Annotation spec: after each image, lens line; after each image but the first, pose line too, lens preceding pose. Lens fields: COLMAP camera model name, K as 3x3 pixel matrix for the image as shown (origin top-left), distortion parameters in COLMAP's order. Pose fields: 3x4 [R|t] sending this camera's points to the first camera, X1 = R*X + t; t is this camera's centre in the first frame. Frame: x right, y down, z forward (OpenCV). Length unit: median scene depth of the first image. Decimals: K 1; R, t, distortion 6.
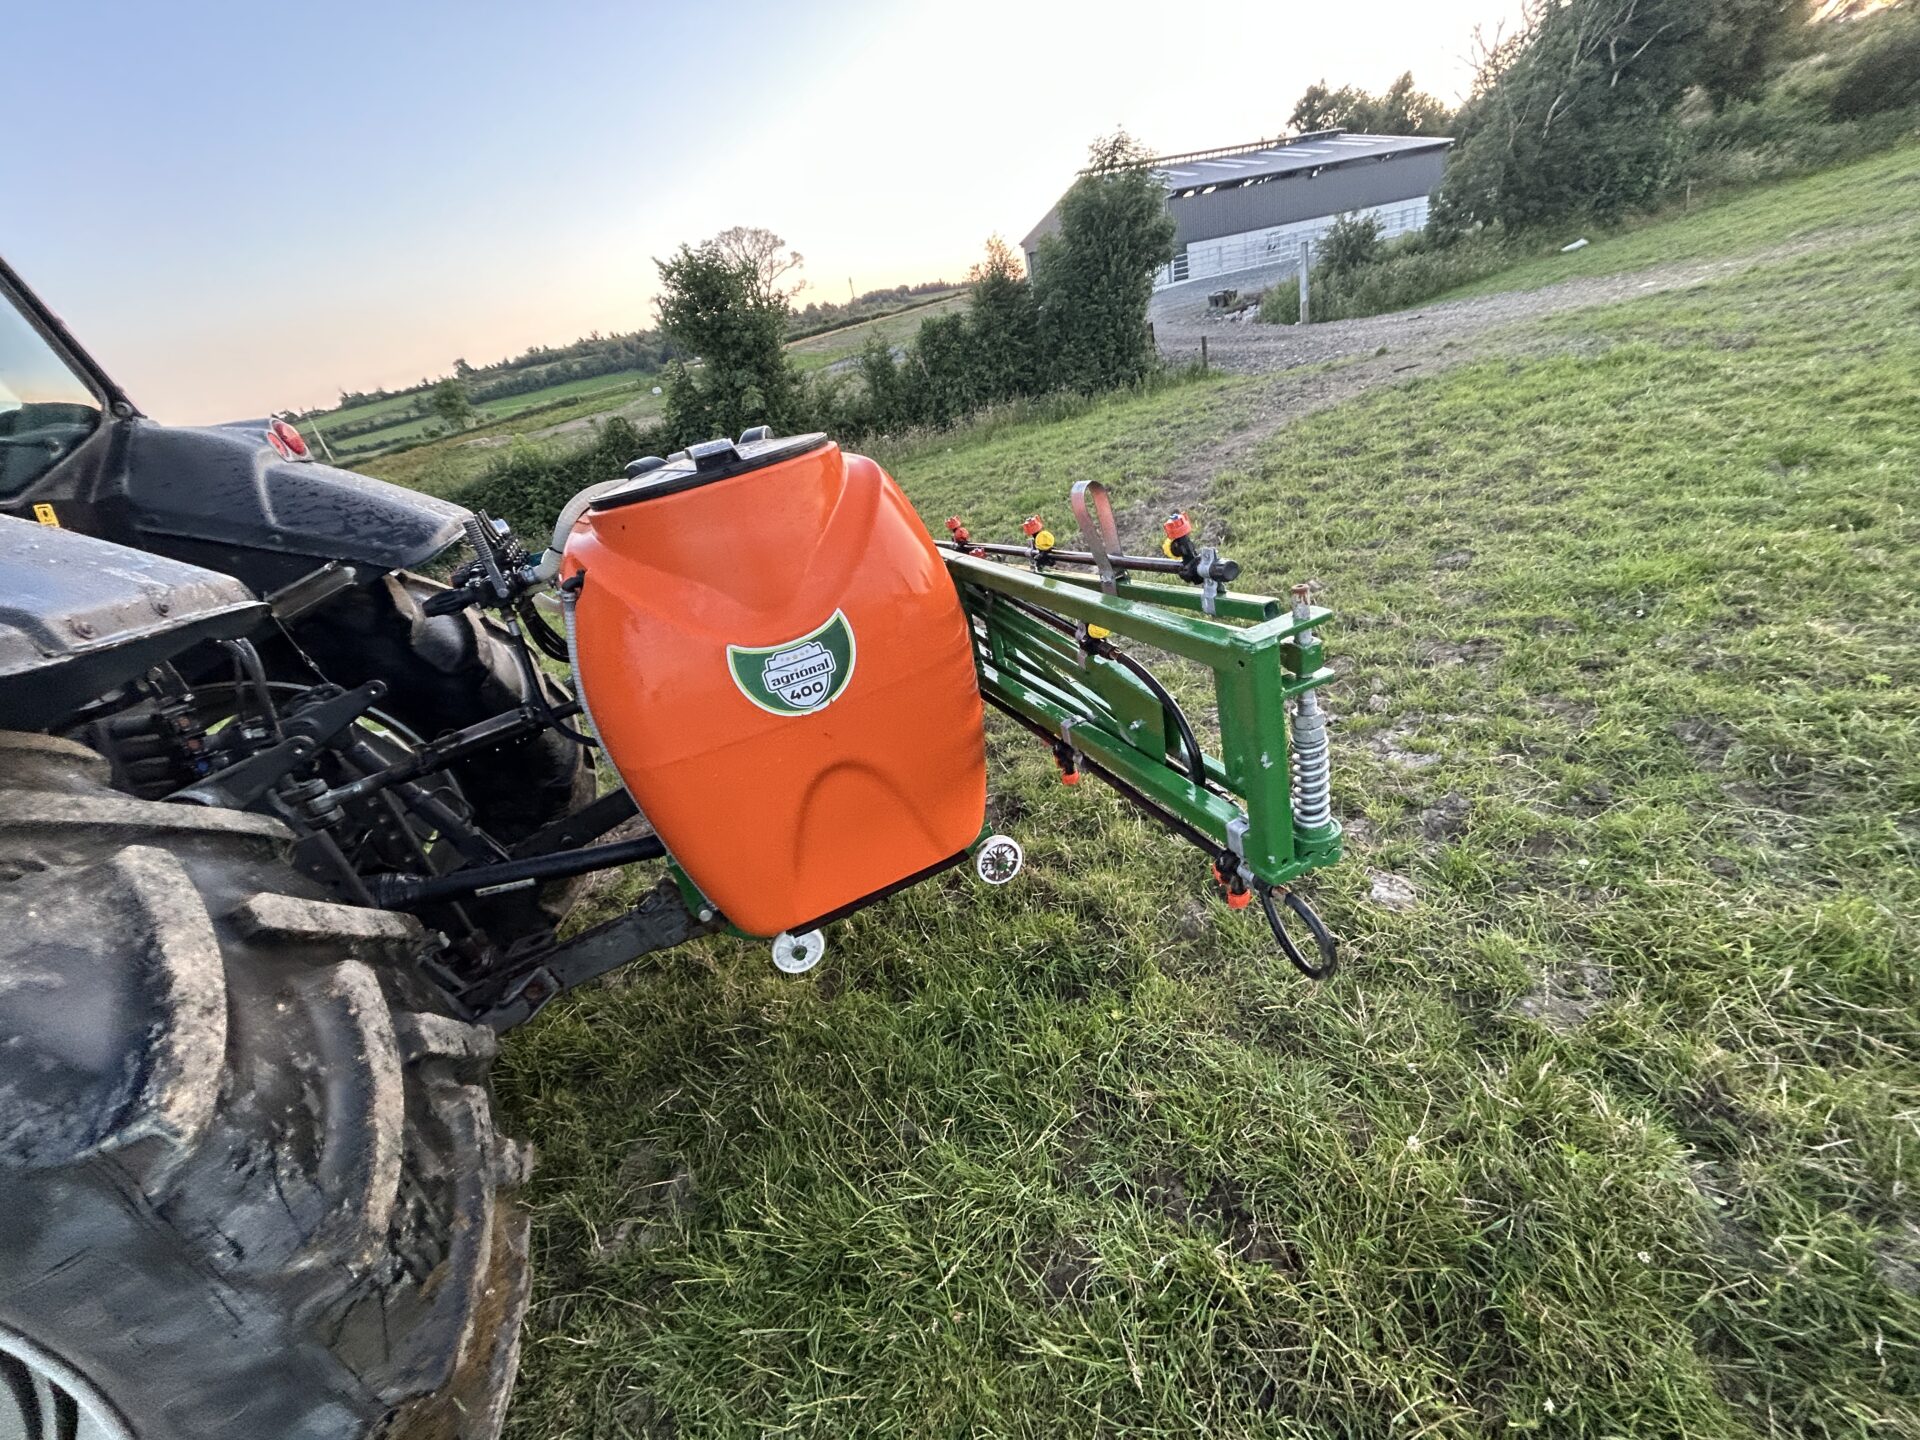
lens RADIAL K [[776.4, 0, 956.2], [0, 776.4, 722.2], [0, 0, 1]] dist [-0.001822, 0.001572]
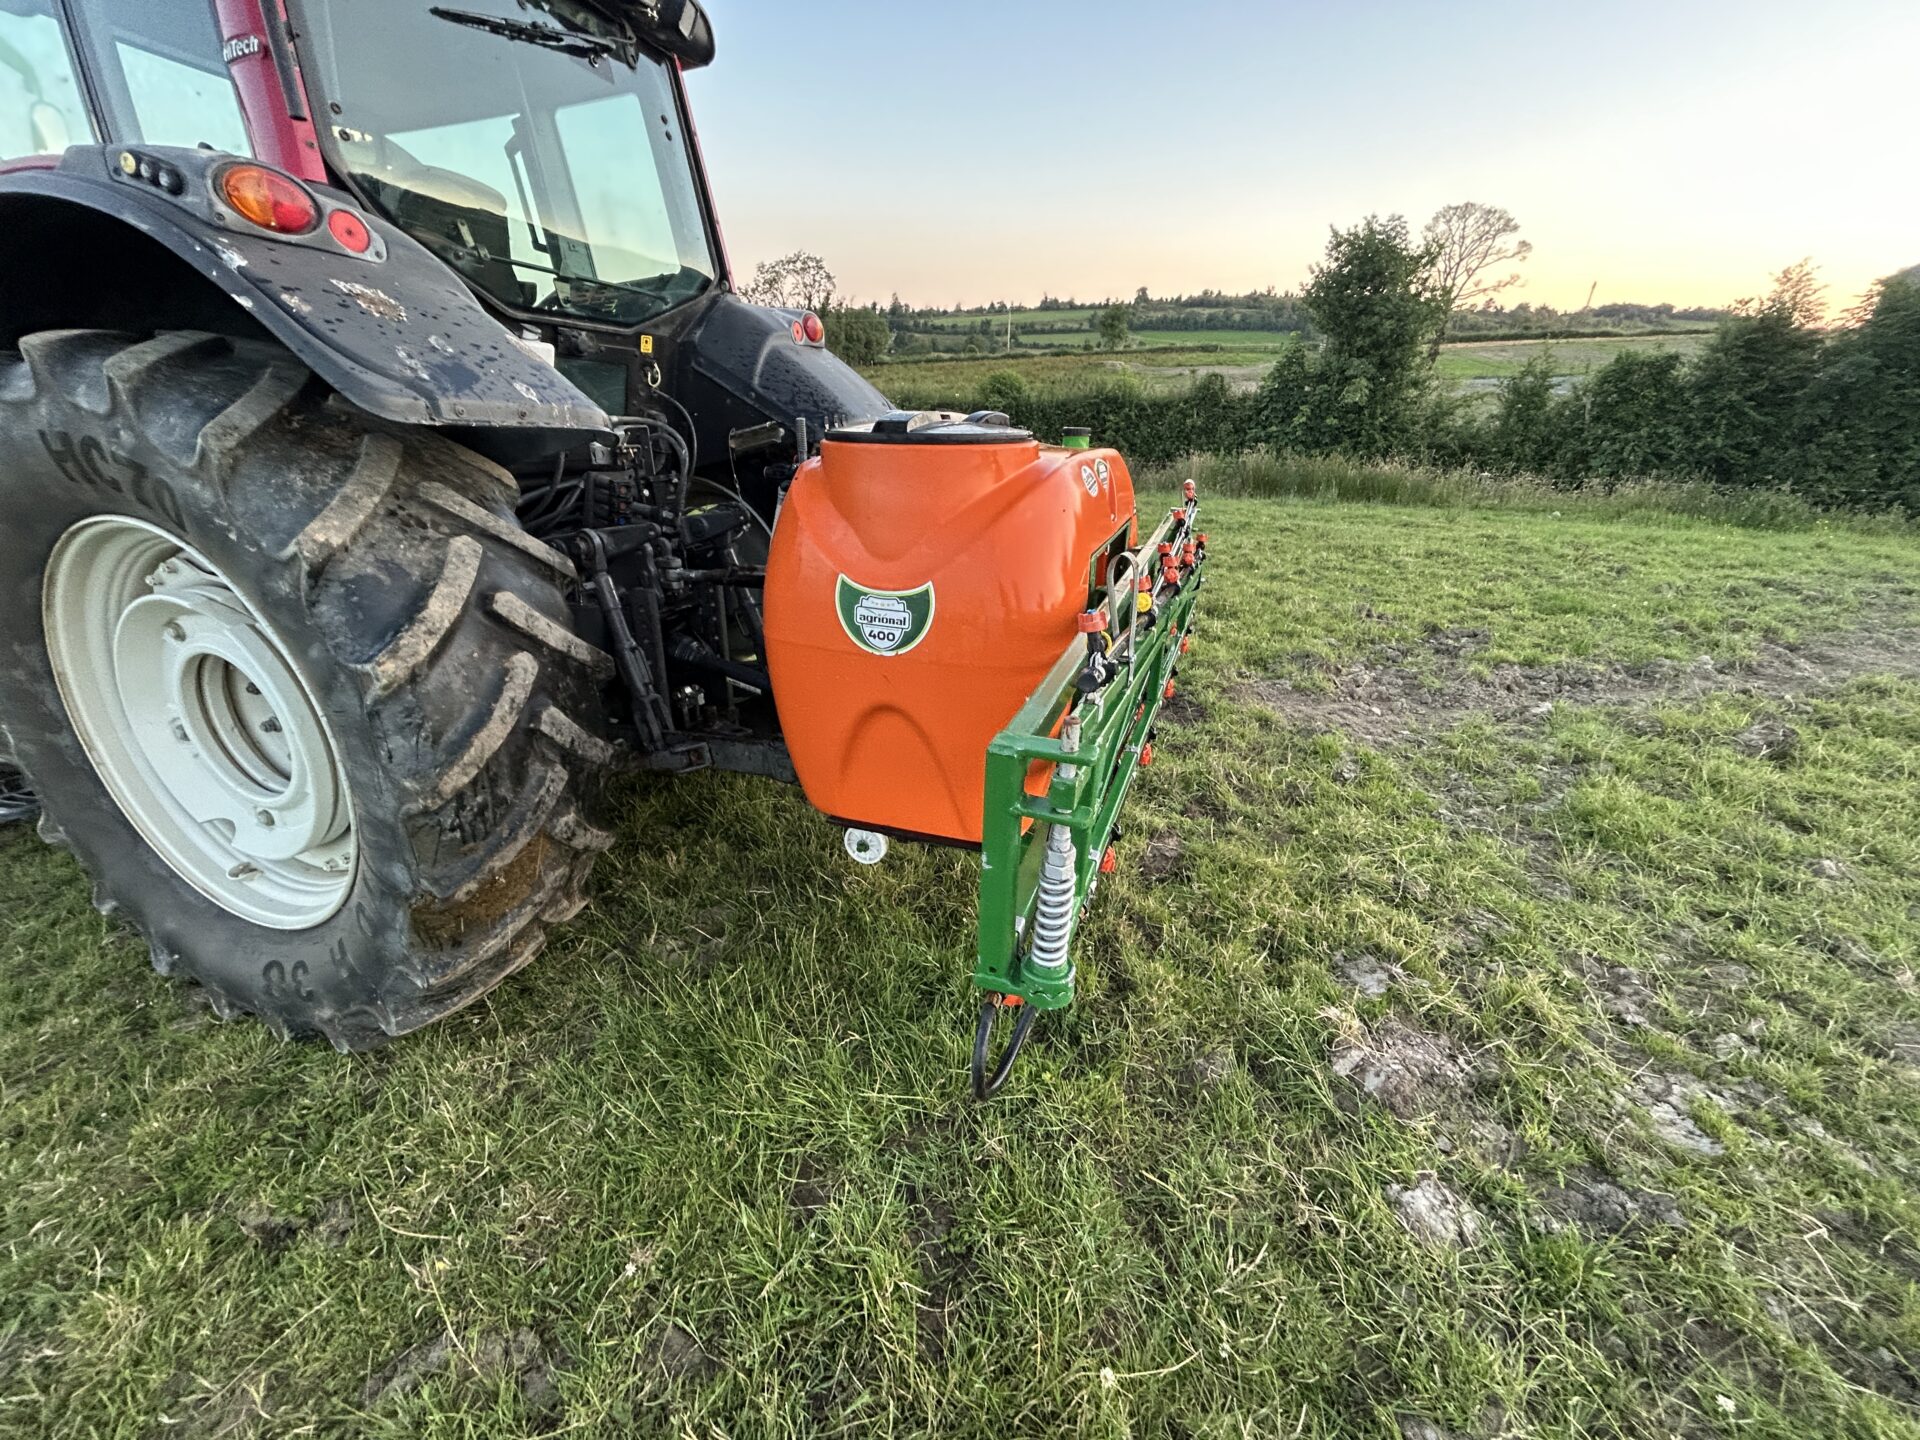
lens RADIAL K [[776.4, 0, 956.7], [0, 776.4, 721.1], [0, 0, 1]] dist [-0.001822, 0.001572]
pose [[0.726790, 0.470955, -0.499977, 0.365099], [-0.451079, 0.876213, 0.169643, -0.120620], [0.517981, 0.102234, 0.849261, 0.054969]]
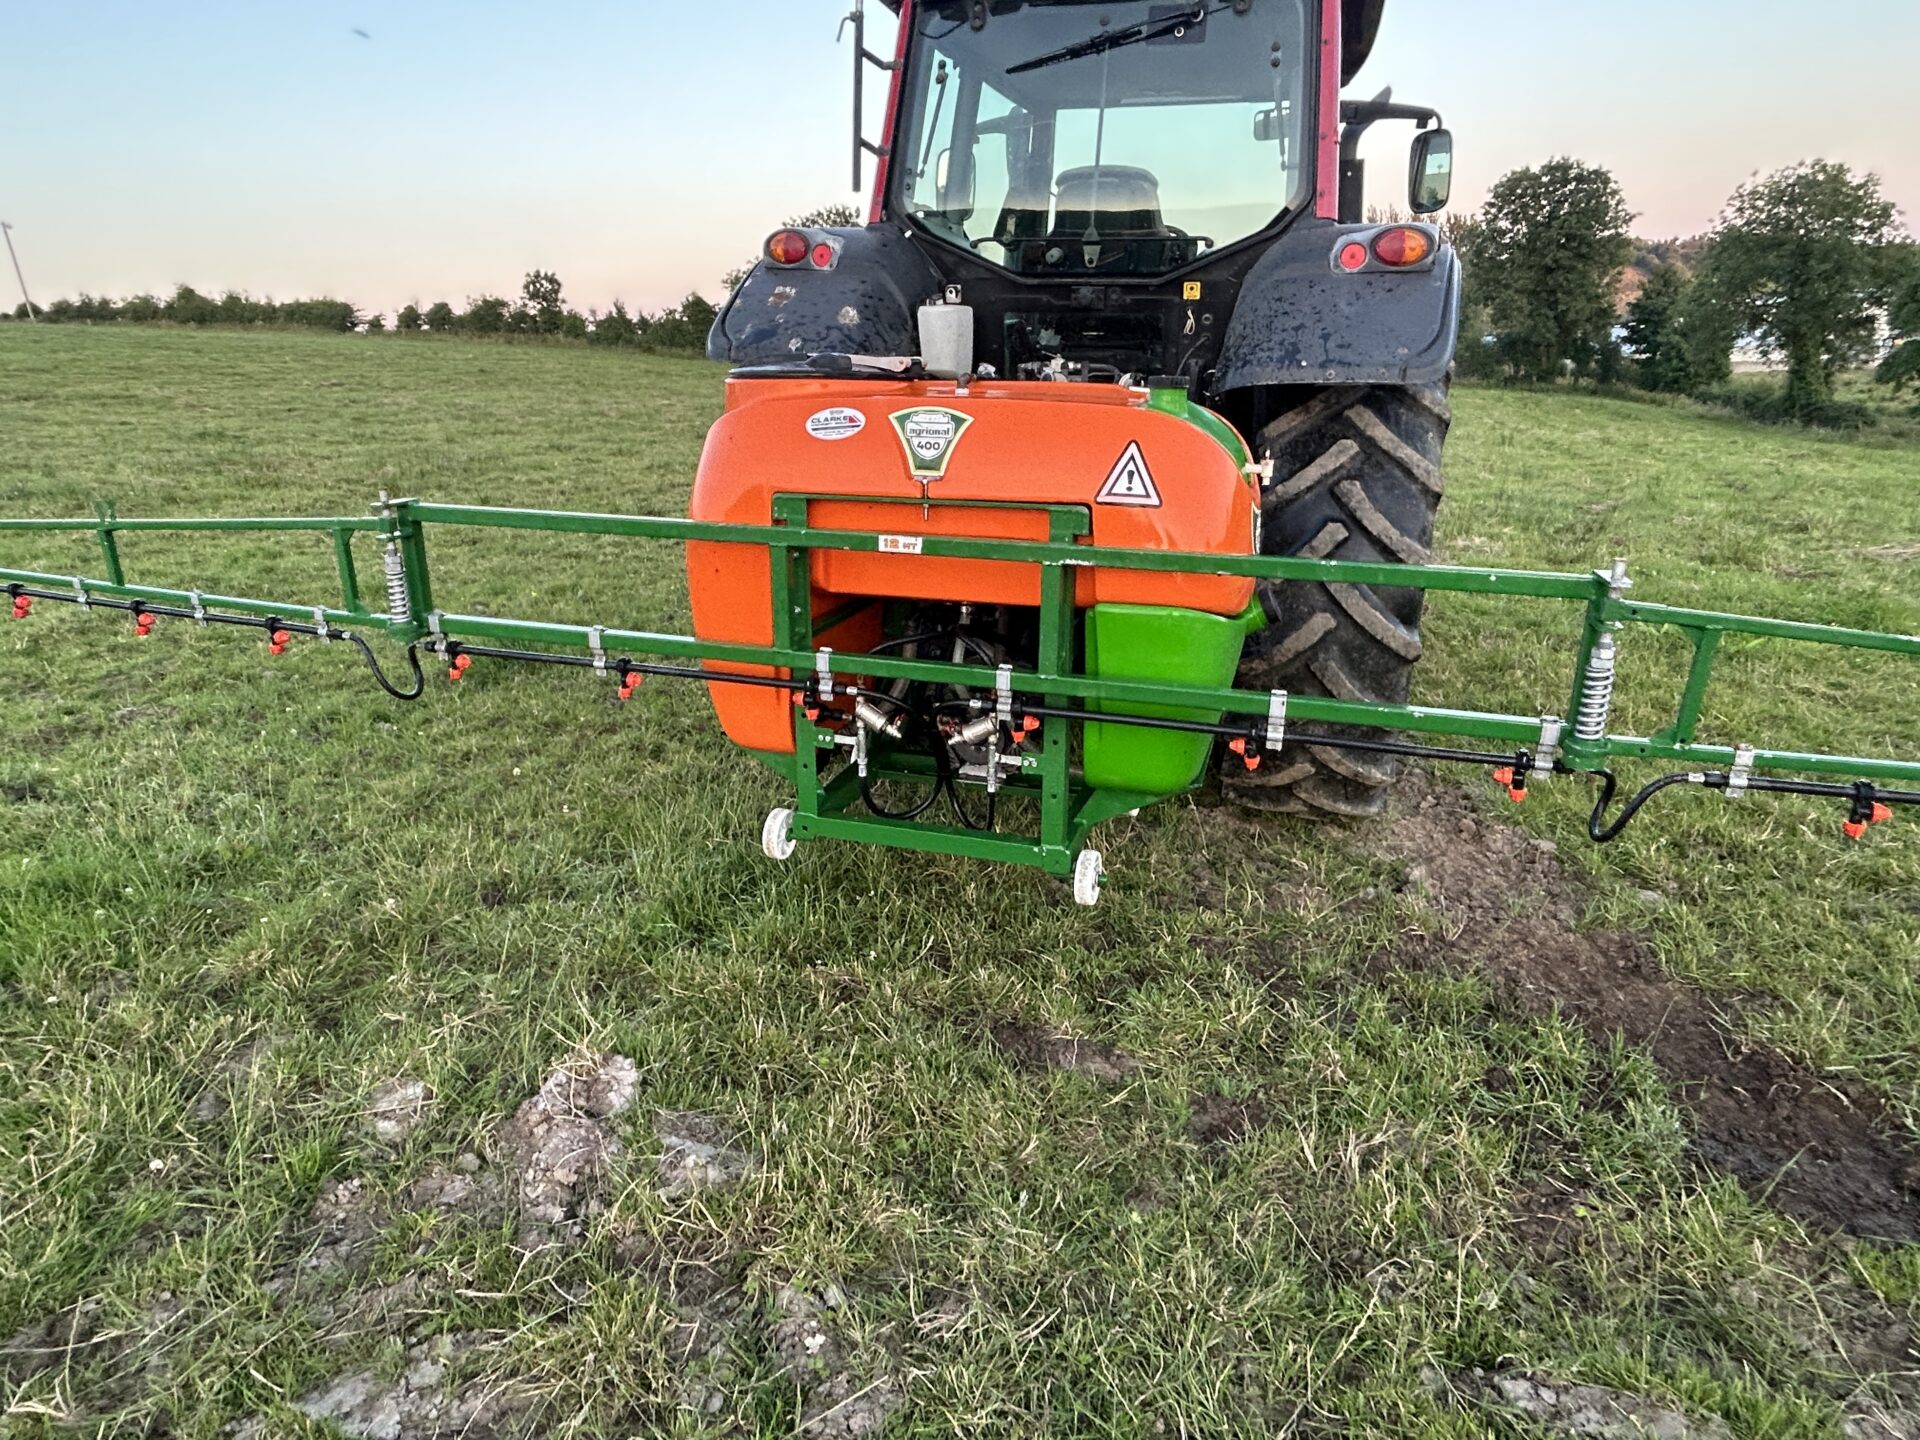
lens RADIAL K [[1153.1, 0, 950.2], [0, 1153.1, 719.2], [0, 0, 1]] dist [0.005456, -0.004940]
pose [[-0.630427, 0.449587, -0.632798, 0.759045], [-0.181534, 0.707205, 0.683306, -0.934316], [0.754723, 0.545649, -0.364226, 1.595802]]
